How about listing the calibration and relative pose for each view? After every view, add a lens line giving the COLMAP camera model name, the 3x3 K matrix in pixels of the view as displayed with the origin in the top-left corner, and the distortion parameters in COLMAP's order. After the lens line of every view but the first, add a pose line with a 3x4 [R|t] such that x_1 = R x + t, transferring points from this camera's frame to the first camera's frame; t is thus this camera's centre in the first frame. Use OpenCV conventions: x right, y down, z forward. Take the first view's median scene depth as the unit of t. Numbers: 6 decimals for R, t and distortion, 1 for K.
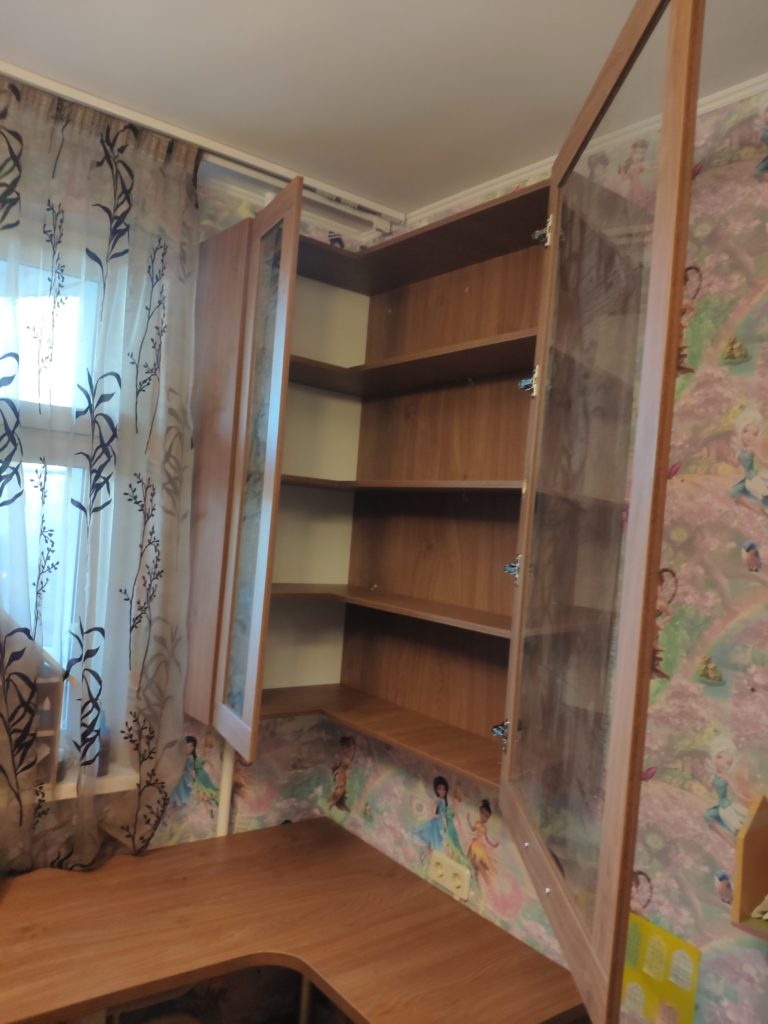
lens RADIAL K [[784.8, 0, 384.0], [0, 784.8, 512.0], [0, 0, 1]] dist [-0.004613, -0.004078]
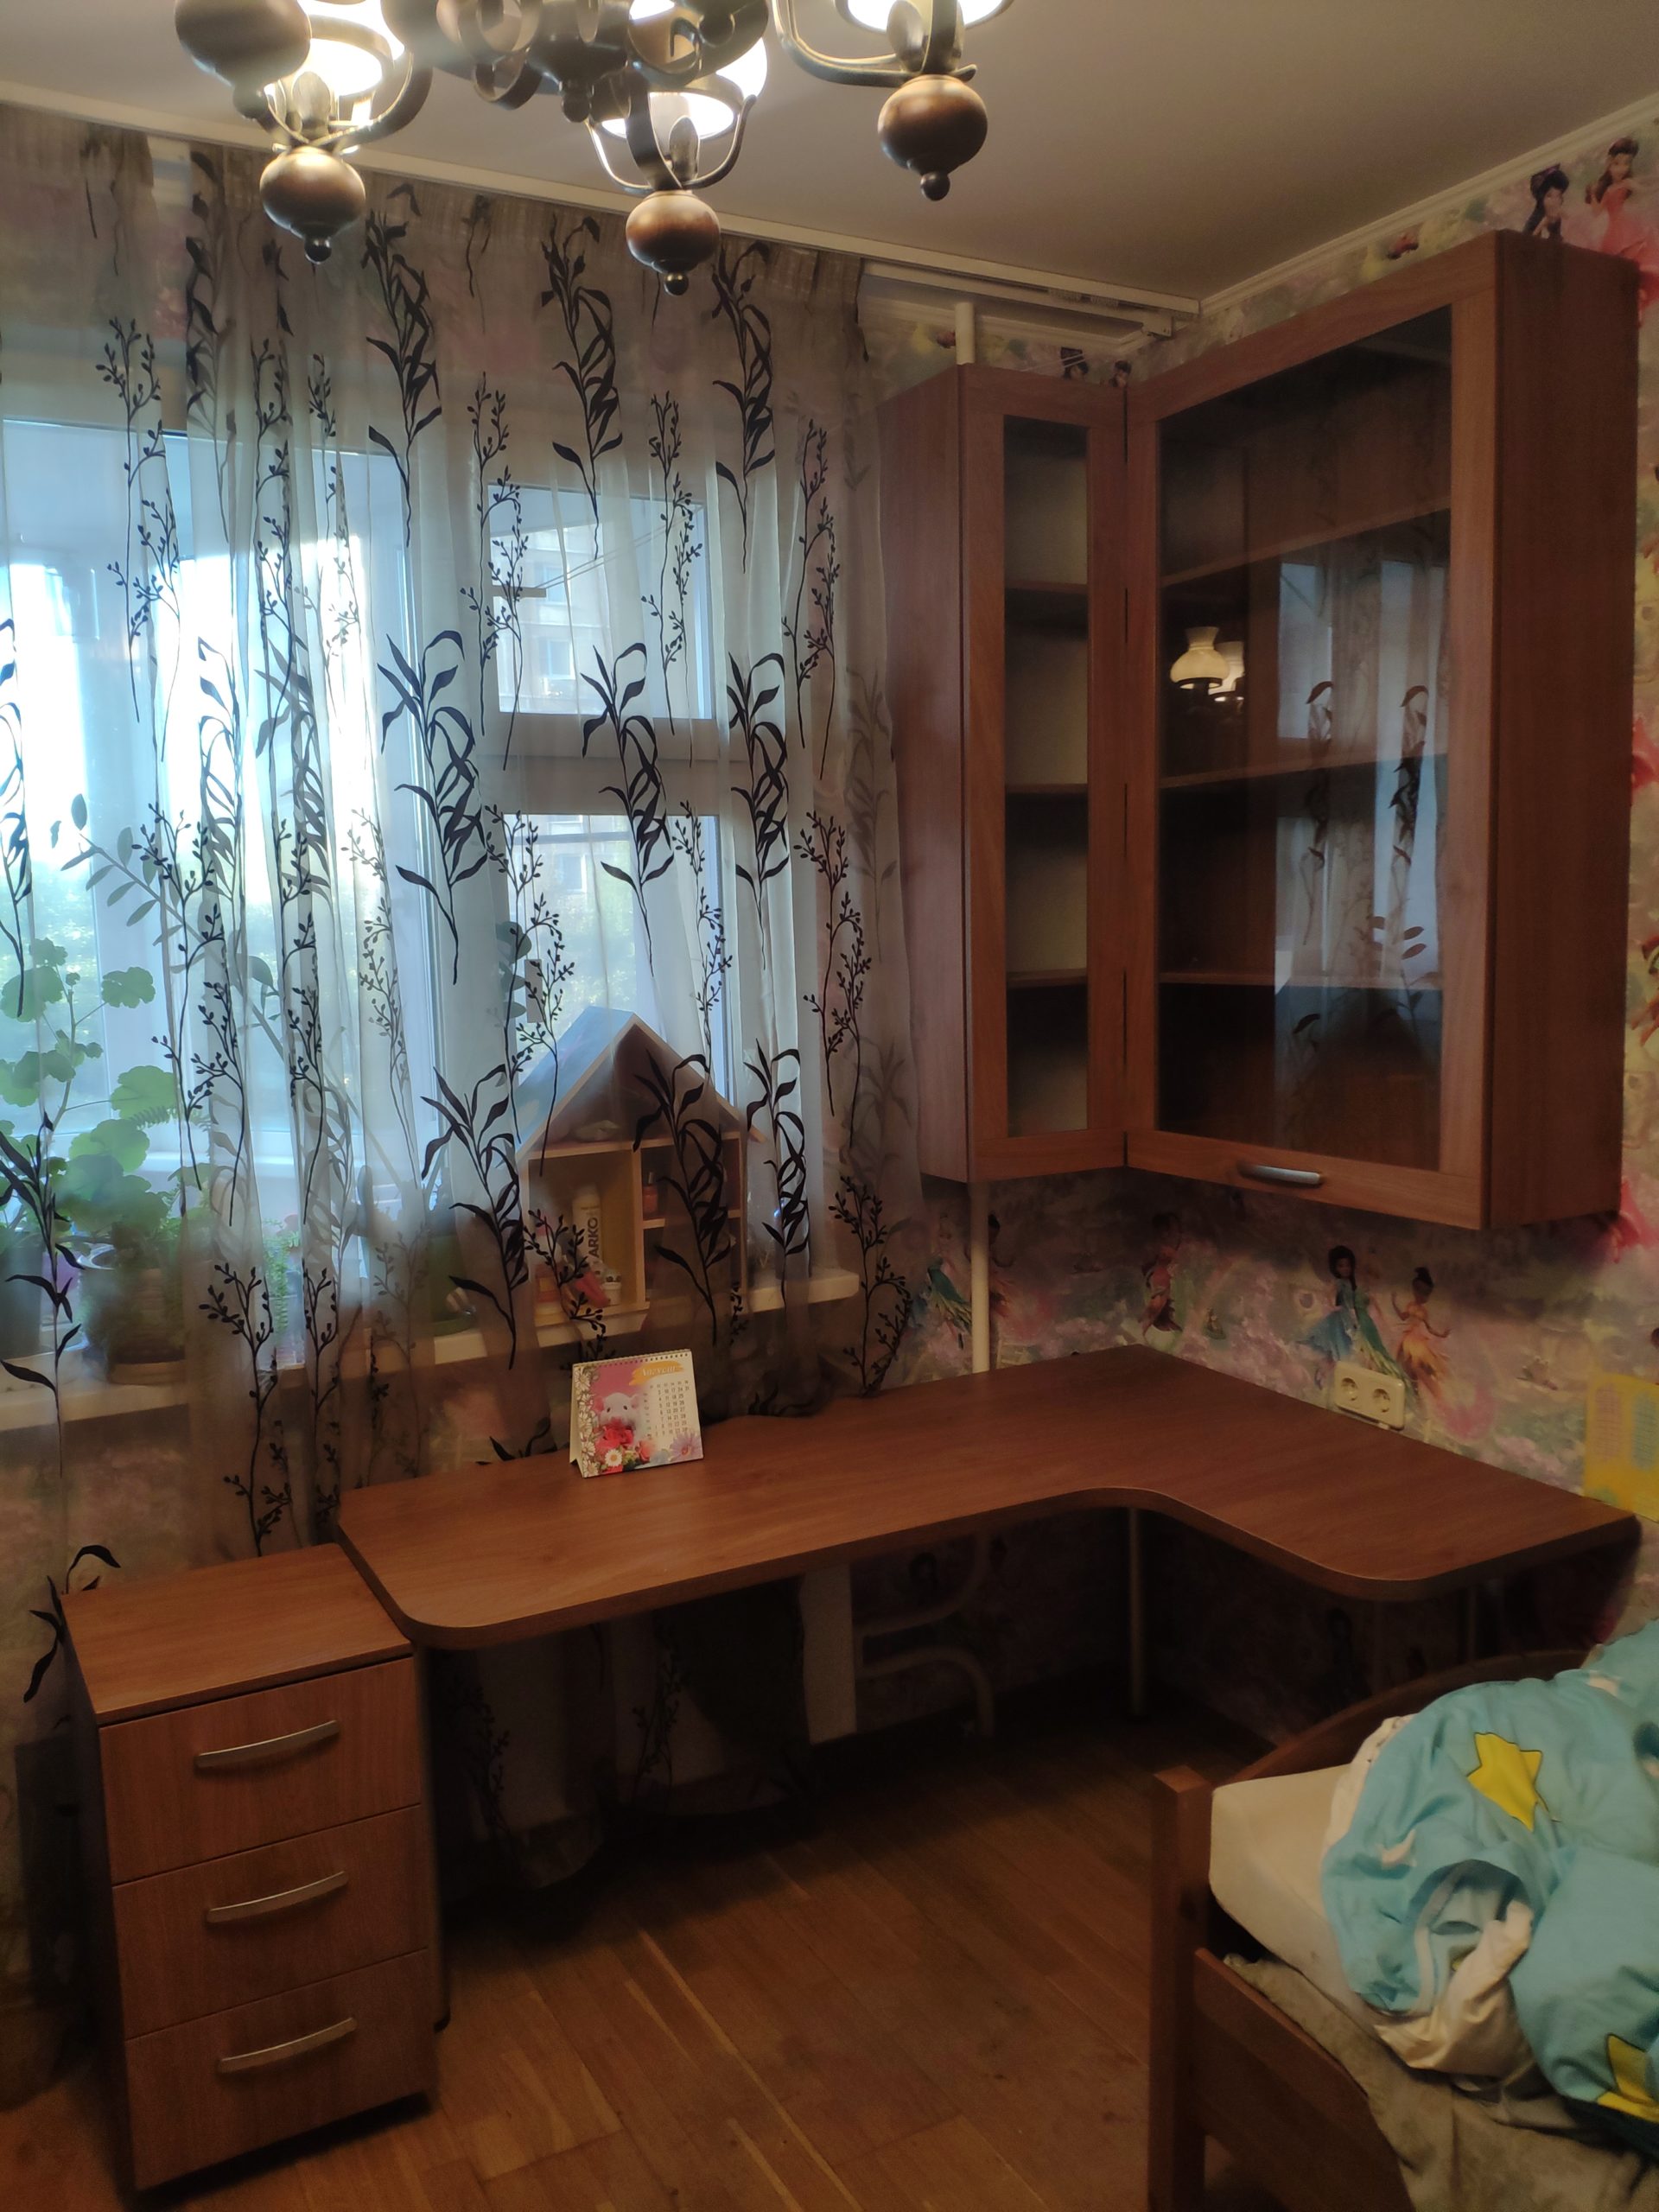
lens RADIAL K [[1657.9, 0, 829.4], [0, 1657.9, 1059.1], [0, 0, 1]] dist [0.075307, -0.153830]
pose [[0.982548, -0.082153, -0.166885, -0.092660], [0.100093, 0.989727, 0.102088, 0.015072], [0.156784, -0.117011, 0.980677, -0.342219]]
